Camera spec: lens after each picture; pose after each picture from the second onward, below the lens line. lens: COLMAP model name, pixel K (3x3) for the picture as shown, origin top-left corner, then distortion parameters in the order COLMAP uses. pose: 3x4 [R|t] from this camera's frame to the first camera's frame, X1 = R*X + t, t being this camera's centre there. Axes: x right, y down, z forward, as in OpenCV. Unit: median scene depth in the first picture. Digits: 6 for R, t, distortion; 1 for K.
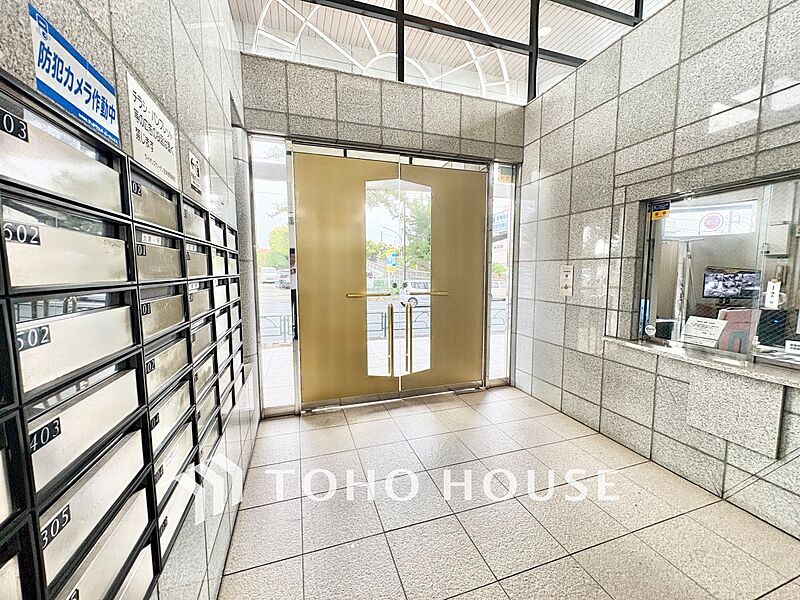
lens RADIAL K [[318.0, 0, 400.1], [0, 318.0, 301.0], [0, 0, 1]] dist [-0.000089, 0.000148]
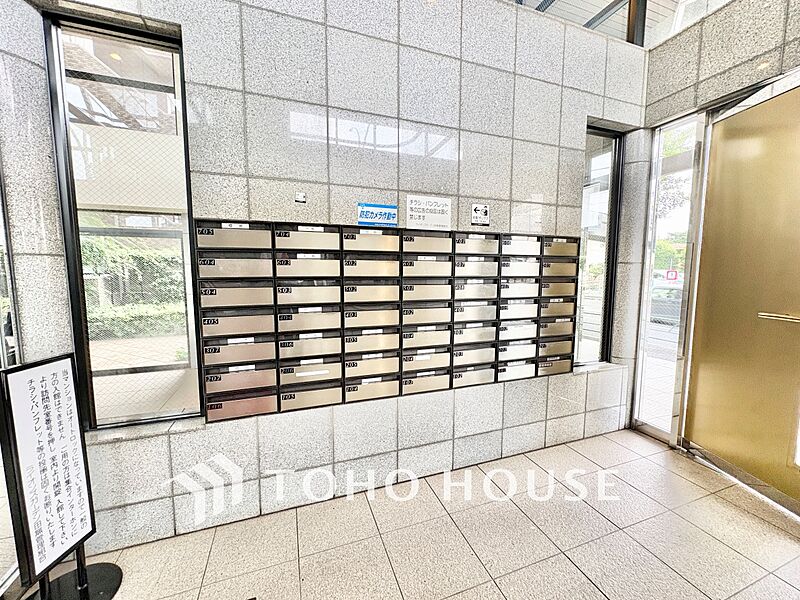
lens RADIAL K [[318.0, 0, 402.0], [0, 318.0, 302.4], [0, 0, 1]] dist [-0.000089, 0.000148]
pose [[0.036910, 0.099019, -0.994401, 0.442054], [-0.100480, 0.990404, 0.094891, -0.024468], [0.994254, 0.096415, 0.046505, 0.228987]]
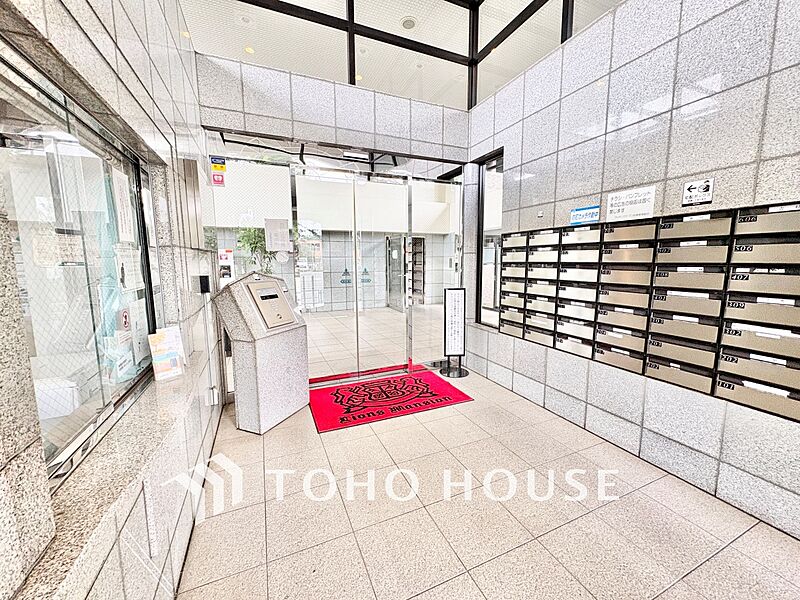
lens RADIAL K [[318.0, 0, 397.5], [0, 318.0, 297.5], [0, 0, 1]] dist [-0.000089, 0.000148]
pose [[-0.995227, 0.025478, -0.094198, 0.369756], [0.004263, 0.975744, 0.218873, -0.105674], [0.097489, 0.217427, -0.971196, 0.991778]]
